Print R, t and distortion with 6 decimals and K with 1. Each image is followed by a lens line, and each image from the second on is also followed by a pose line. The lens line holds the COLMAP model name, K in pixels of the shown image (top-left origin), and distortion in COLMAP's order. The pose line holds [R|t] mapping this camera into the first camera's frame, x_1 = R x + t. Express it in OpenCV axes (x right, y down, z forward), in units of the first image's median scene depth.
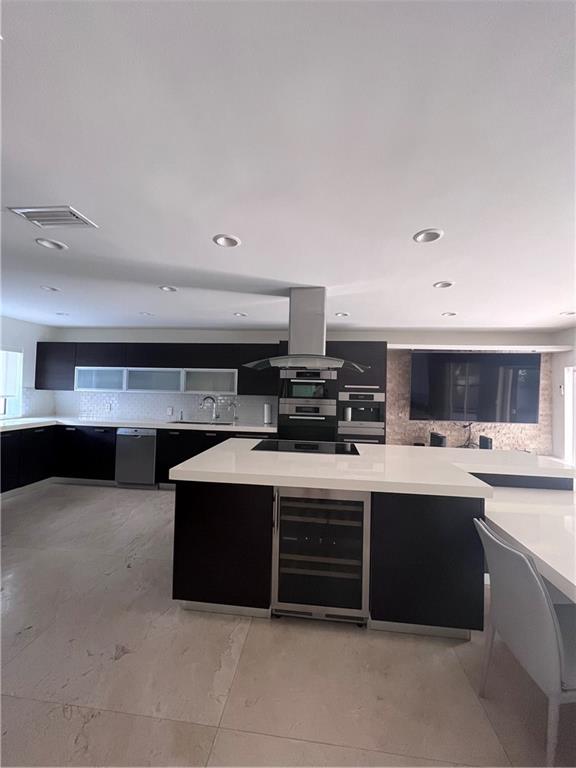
lens RADIAL K [[311.6, 0, 288.9], [0, 311.6, 383.7], [0, 0, 1]] dist [-0.006794, 0.000082]
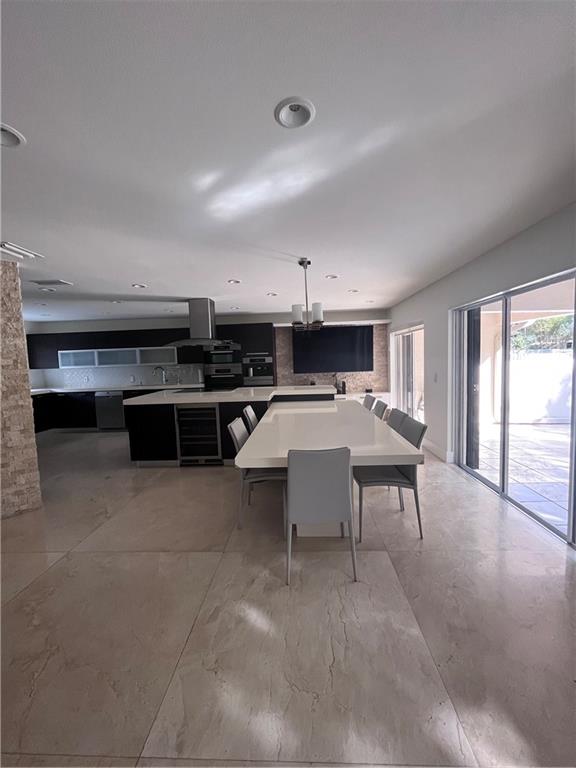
lens RADIAL K [[311.6, 0, 289.0], [0, 311.6, 383.0], [0, 0, 1]] dist [-0.006794, 0.000082]
pose [[0.996093, -0.064112, 0.060726, 0.272553], [0.057713, 0.993127, 0.101823, 0.005726], [-0.066837, -0.097921, 0.992947, -0.509317]]
